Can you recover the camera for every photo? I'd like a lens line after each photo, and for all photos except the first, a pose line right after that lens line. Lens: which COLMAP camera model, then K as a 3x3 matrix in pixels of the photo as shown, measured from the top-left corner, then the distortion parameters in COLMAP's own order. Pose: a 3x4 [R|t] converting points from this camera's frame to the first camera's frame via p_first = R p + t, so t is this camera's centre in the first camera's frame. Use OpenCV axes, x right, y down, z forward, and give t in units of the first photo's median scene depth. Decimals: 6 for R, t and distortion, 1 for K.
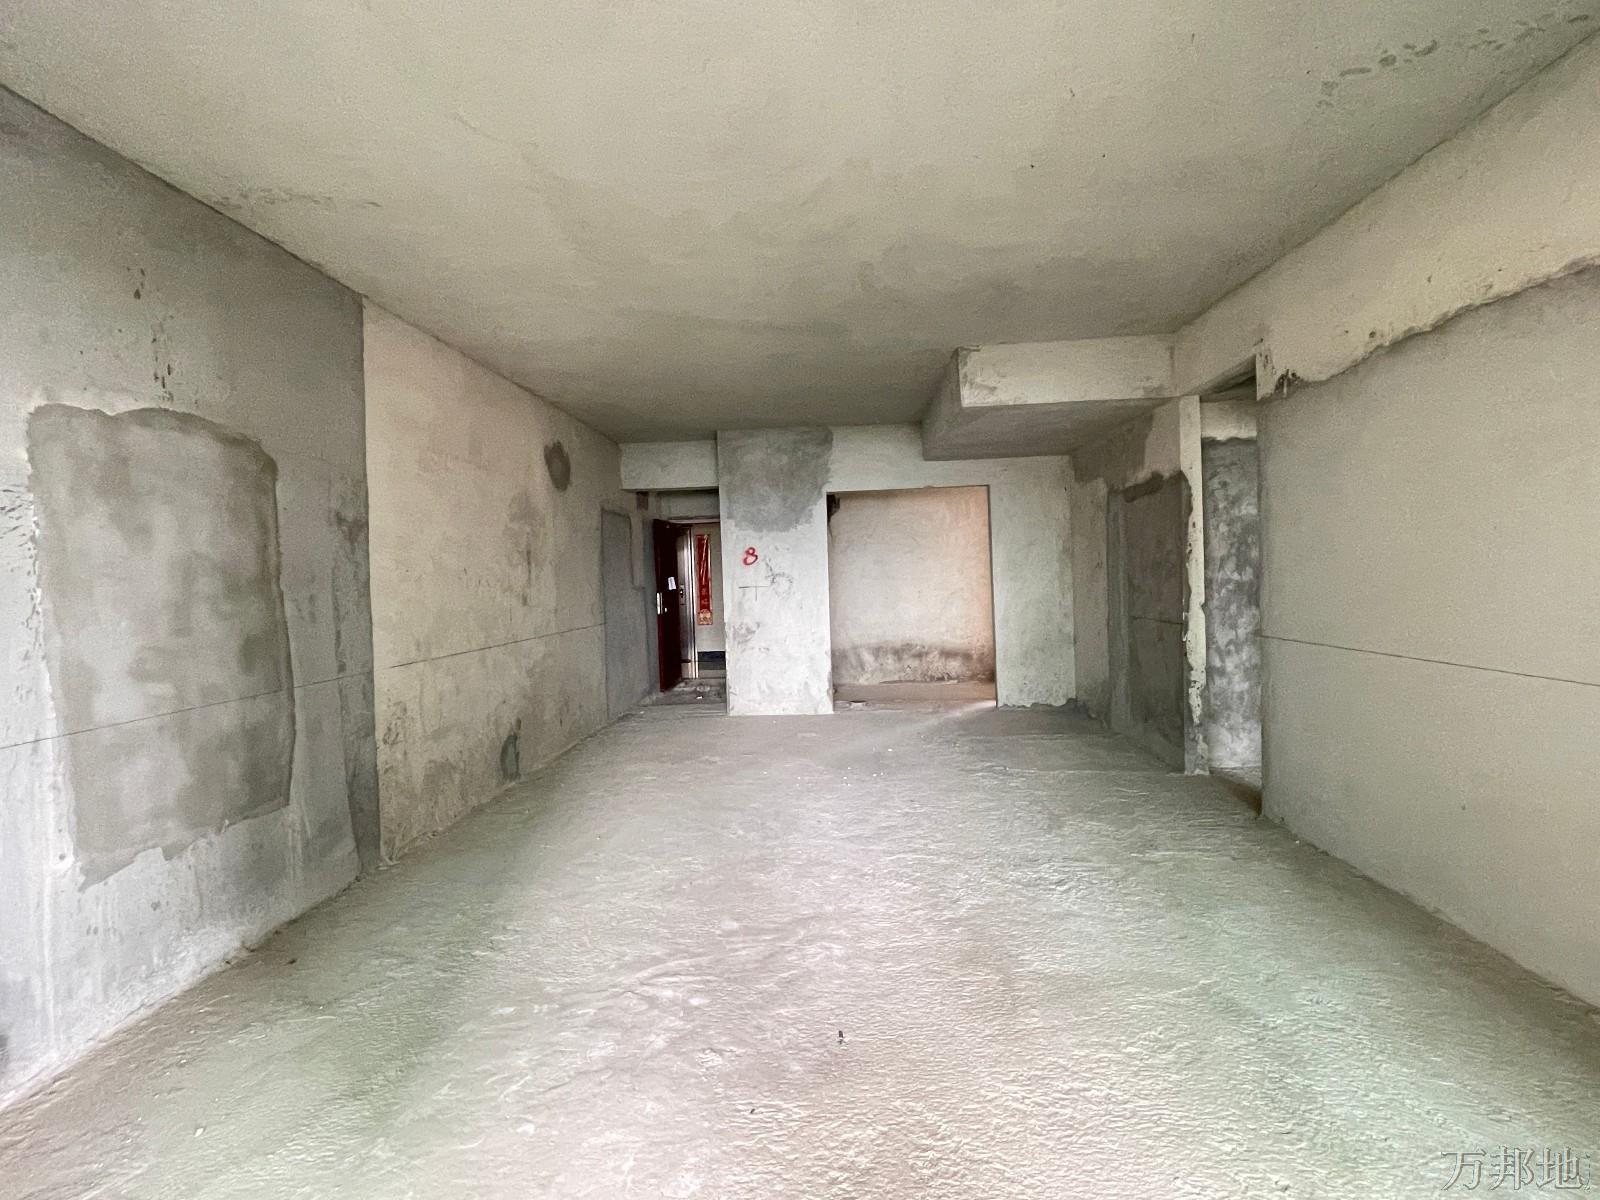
lens RADIAL K [[806.4, 0, 800.0], [0, 806.4, 600.0], [0, 0, 1]] dist [0.001965, 0.000579]
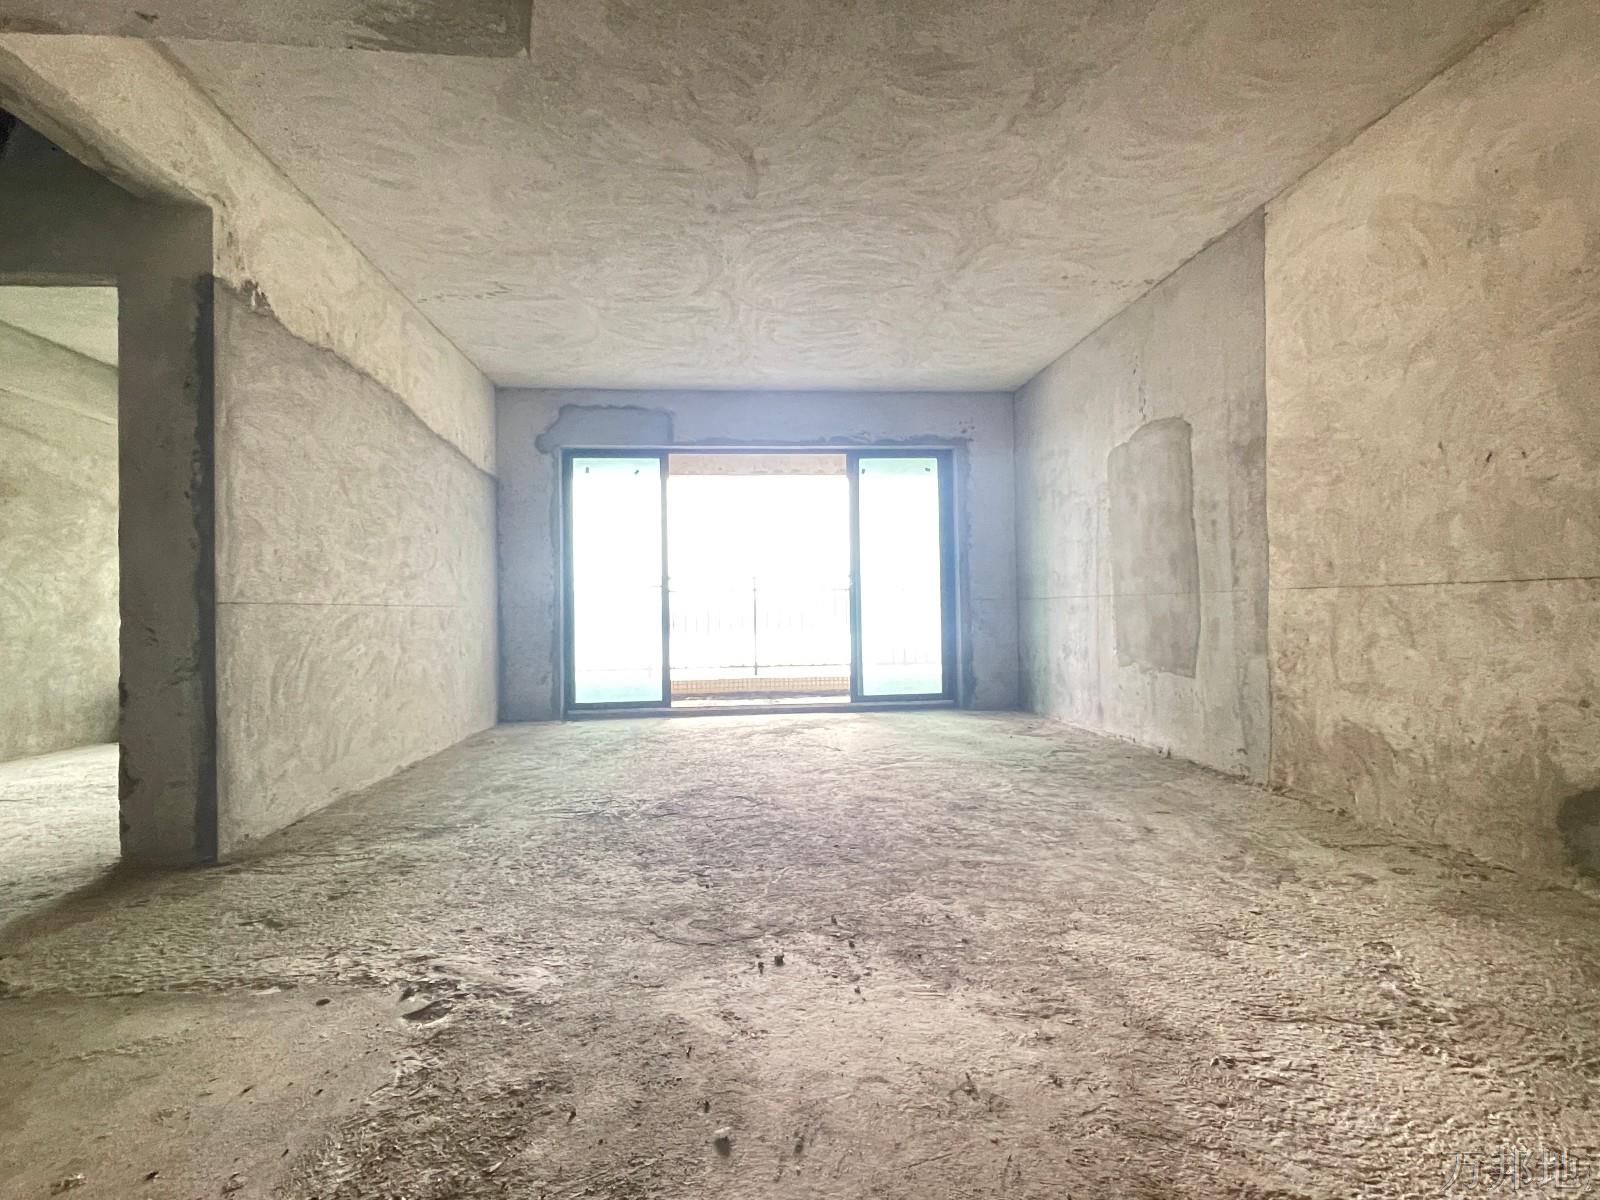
lens RADIAL K [[806.4, 0, 800.0], [0, 806.4, 600.0], [0, 0, 1]] dist [0.001965, 0.000579]
pose [[-0.983583, 0.049590, -0.173506, 0.274617], [0.045038, 0.998532, 0.030080, 0.059689], [0.174743, 0.021772, -0.984373, 2.488179]]
